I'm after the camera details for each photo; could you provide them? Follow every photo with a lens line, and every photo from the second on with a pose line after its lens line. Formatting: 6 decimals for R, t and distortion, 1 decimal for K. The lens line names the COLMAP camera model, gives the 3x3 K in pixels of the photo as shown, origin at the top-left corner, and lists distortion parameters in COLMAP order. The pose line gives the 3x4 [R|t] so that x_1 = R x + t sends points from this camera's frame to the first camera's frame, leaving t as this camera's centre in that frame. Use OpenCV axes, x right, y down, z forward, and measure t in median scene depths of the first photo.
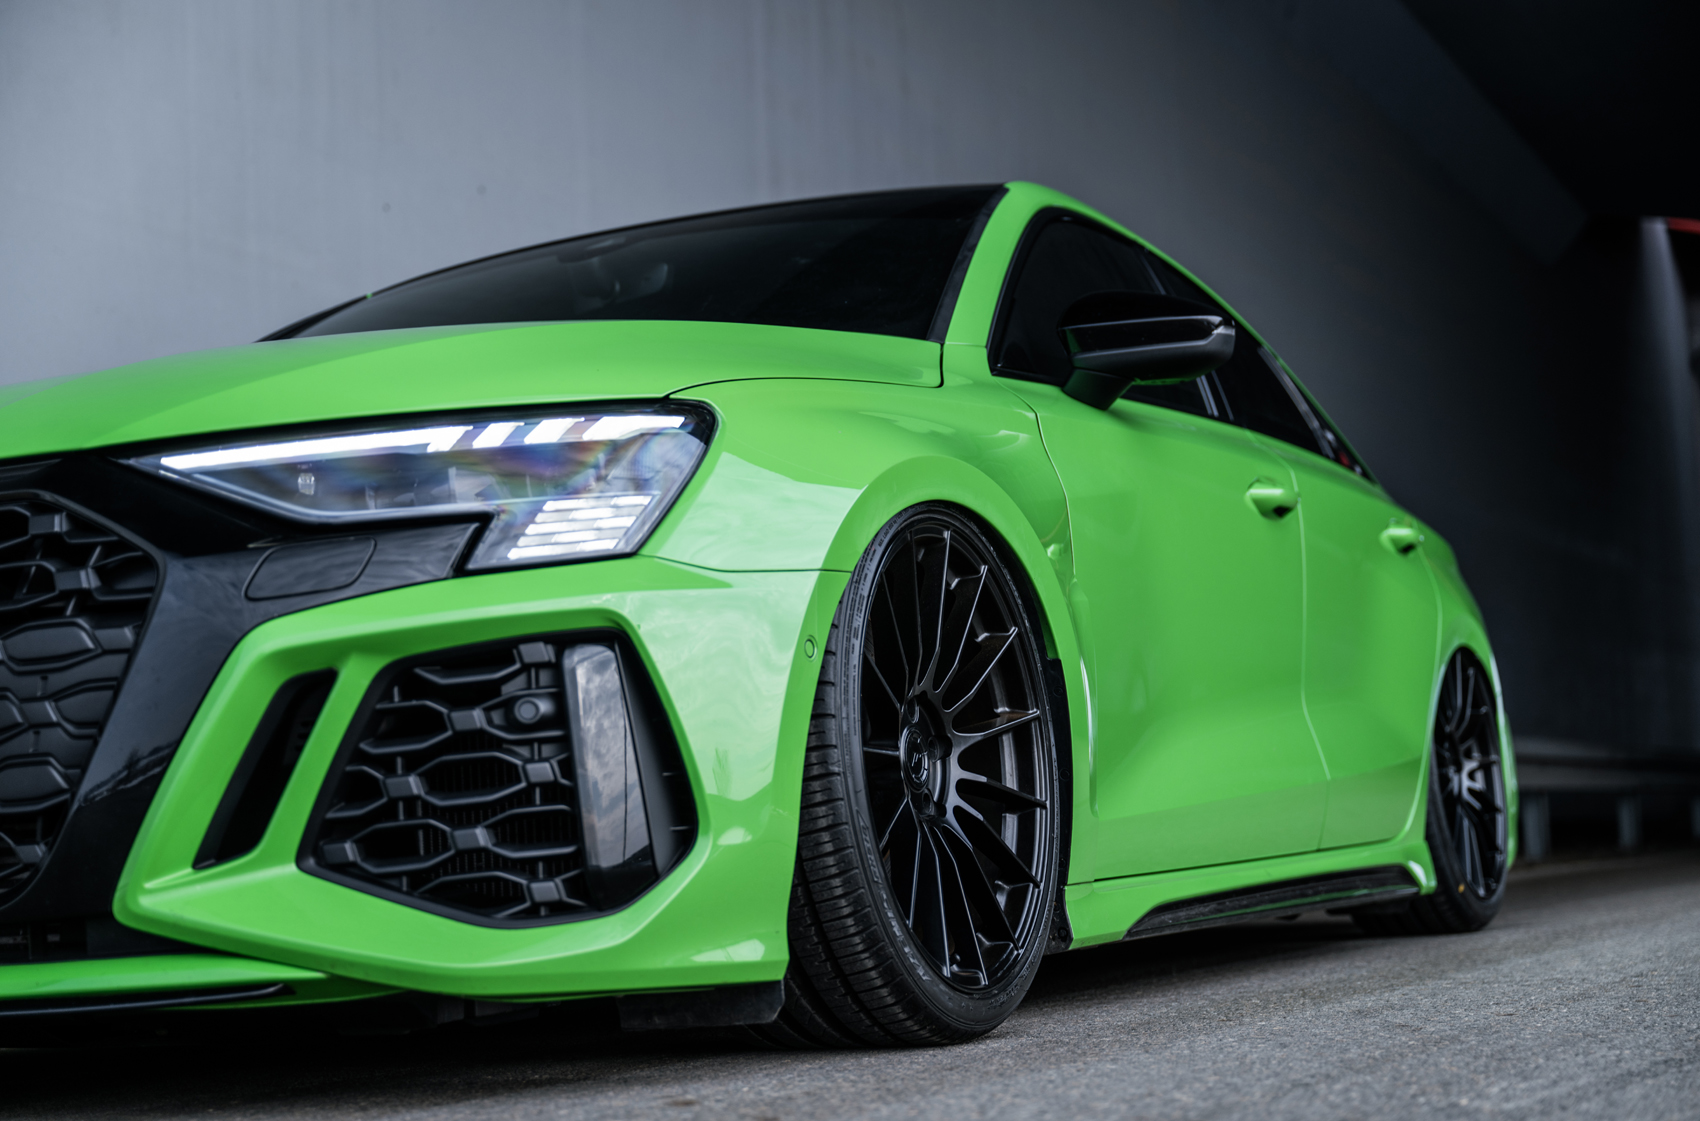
lens RADIAL K [[2728.4, 0, 848.7], [0, 2728.4, 560.7], [0, 0, 1]] dist [-0.052051, 0.000000]
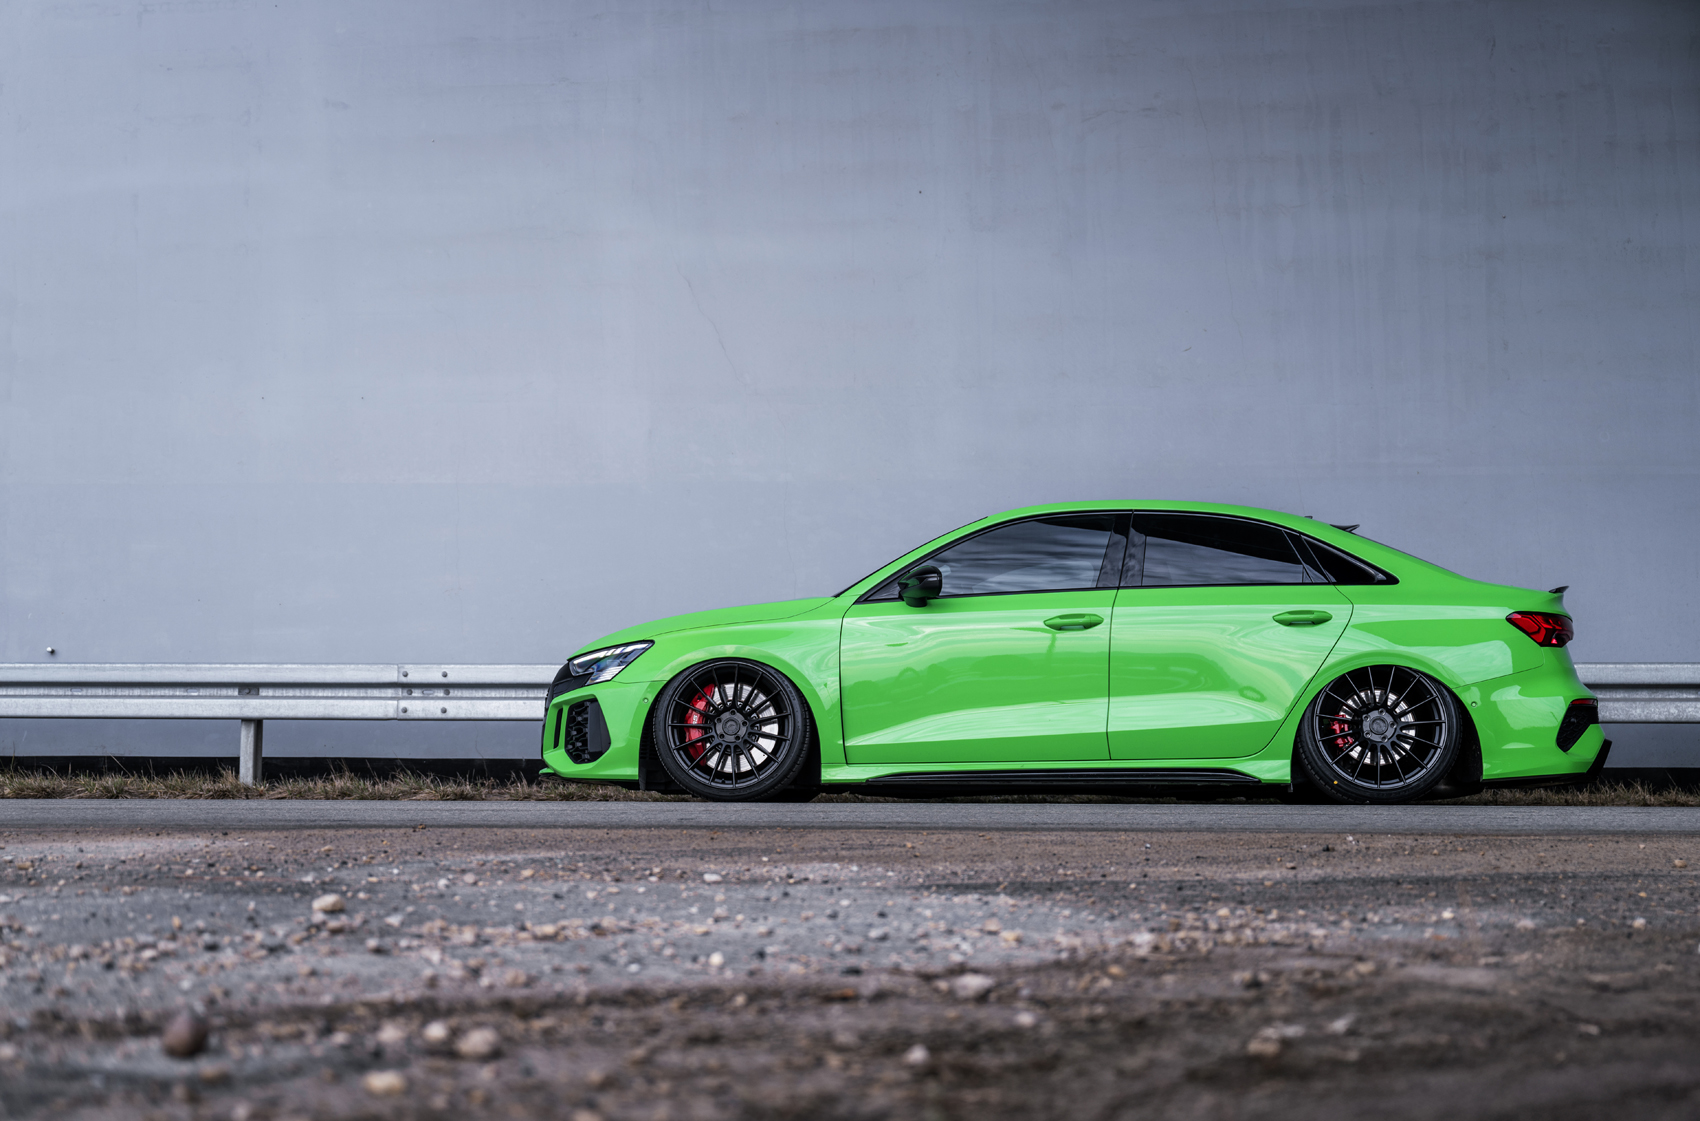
lens RADIAL K [[2174.9, 0, 839.3], [0, 2174.9, 561.4], [0, 0, 1]] dist [-0.001525, 0.000000]
pose [[0.350904, -0.066996, -0.934012, 3.411014], [0.076371, 0.996162, -0.042762, -0.015358], [0.933292, -0.056326, 0.354674, 0.119512]]
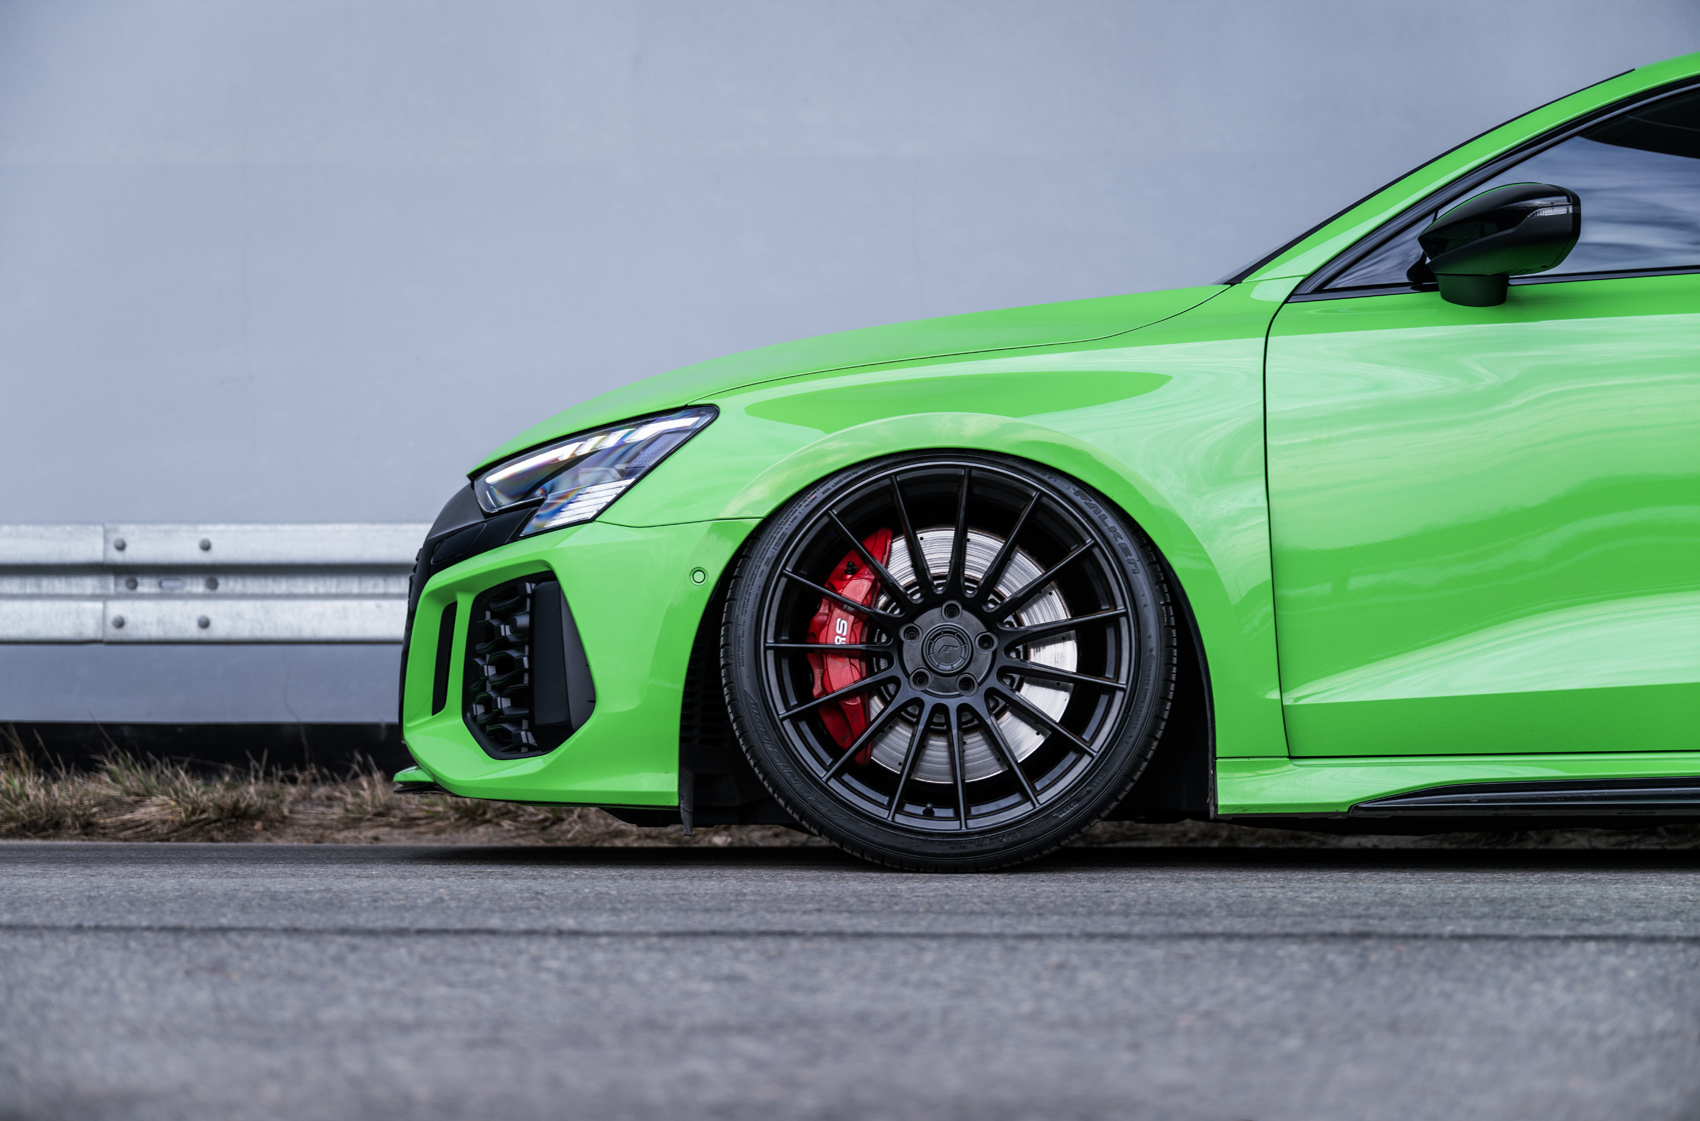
lens RADIAL K [[2498.4, 0, 861.1], [0, 2498.4, 557.9], [0, 0, 1]] dist [0.011125, 0.000000]
pose [[0.378670, -0.035020, -0.924869, 1.308457], [0.078214, 0.996920, -0.005725, 0.039606], [0.922221, -0.070170, 0.380242, 0.620873]]
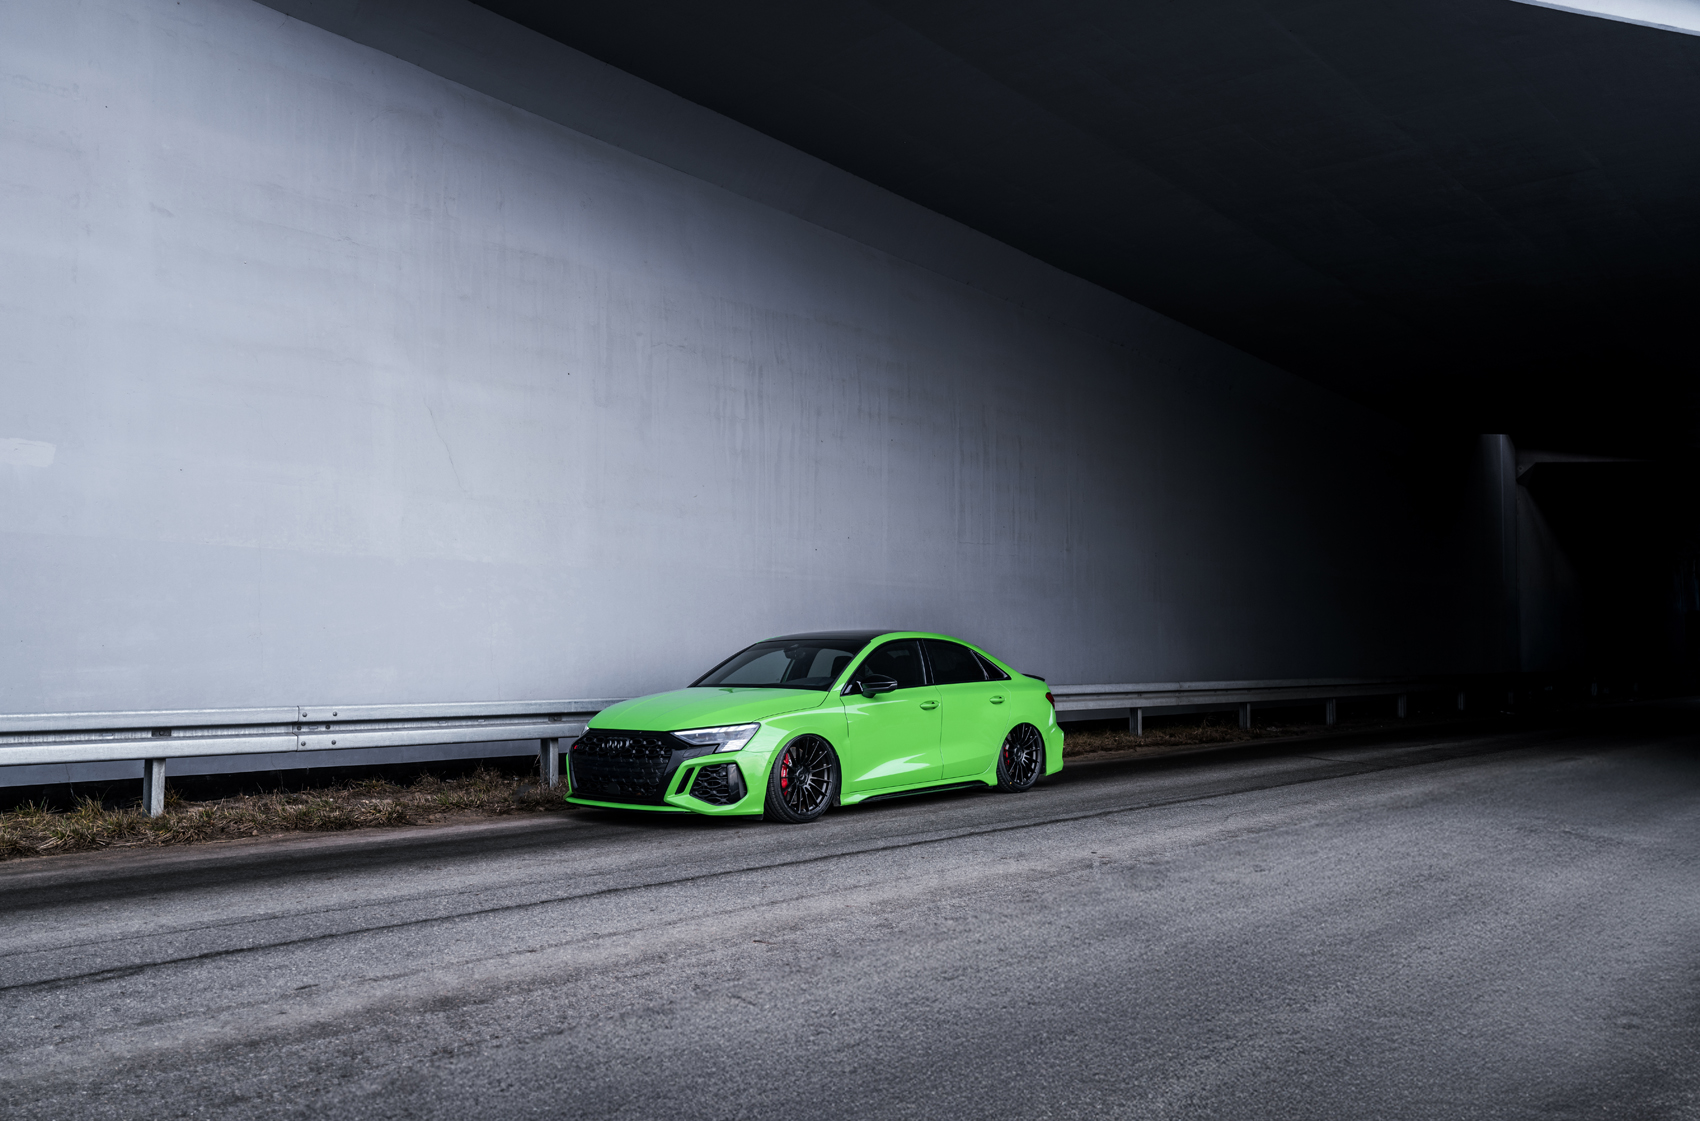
lens RADIAL K [[1414.1, 0, 865.1], [0, 1414.1, 522.7], [0, 0, 1]] dist [0.006576, 0.003058]
pose [[0.967094, 0.023949, -0.253290, 1.130266], [-0.018694, 0.999558, 0.023133, -0.674164], [0.253732, -0.017637, 0.967114, -2.383740]]
